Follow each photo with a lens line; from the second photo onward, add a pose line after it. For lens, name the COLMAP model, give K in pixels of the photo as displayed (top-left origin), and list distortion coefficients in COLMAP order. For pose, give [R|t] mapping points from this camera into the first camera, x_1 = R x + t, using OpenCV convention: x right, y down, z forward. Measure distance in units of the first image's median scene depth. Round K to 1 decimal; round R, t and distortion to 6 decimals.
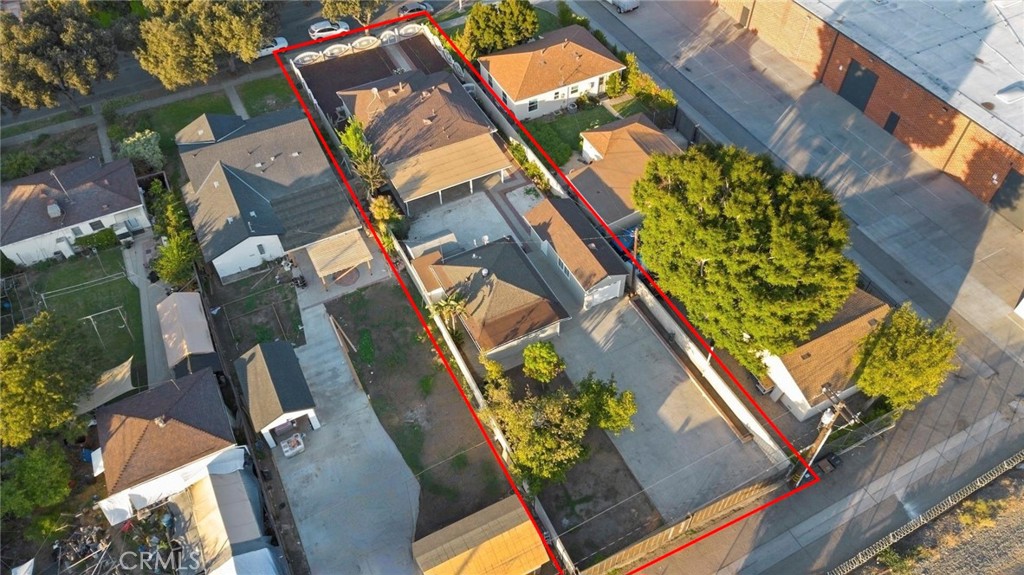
lens RADIAL K [[725.0, 0, 516.7], [0, 725.0, 288.3], [0, 0, 1]] dist [0.055319, -0.054821]
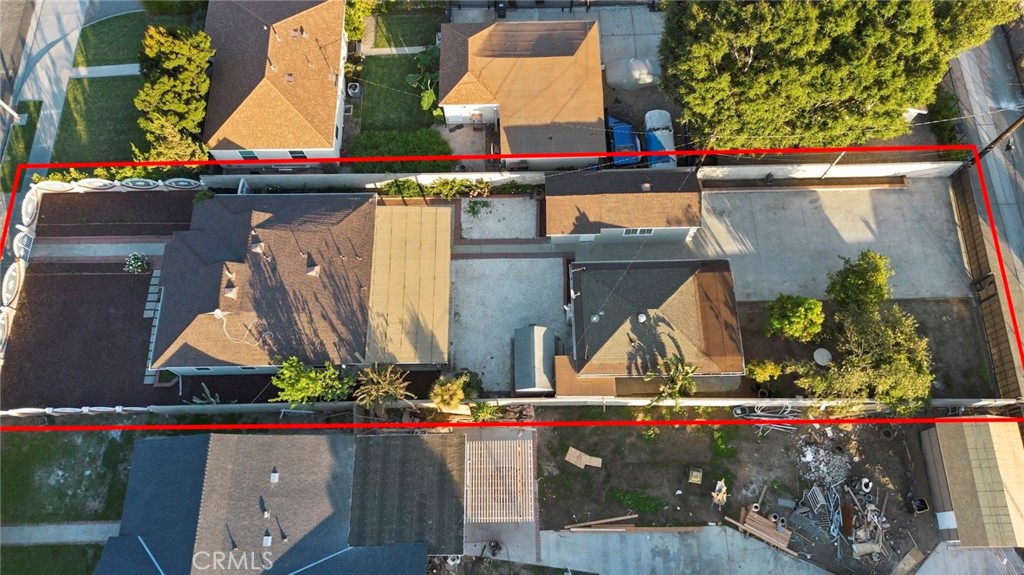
lens RADIAL K [[725.0, 0, 516.7], [0, 725.0, 288.3], [0, 0, 1]] dist [0.055319, -0.054821]
pose [[0.446733, -0.836095, 0.318393, -0.280310], [0.688071, 0.548542, 0.475037, -0.432590], [-0.571828, 0.006862, 0.820345, 0.383427]]
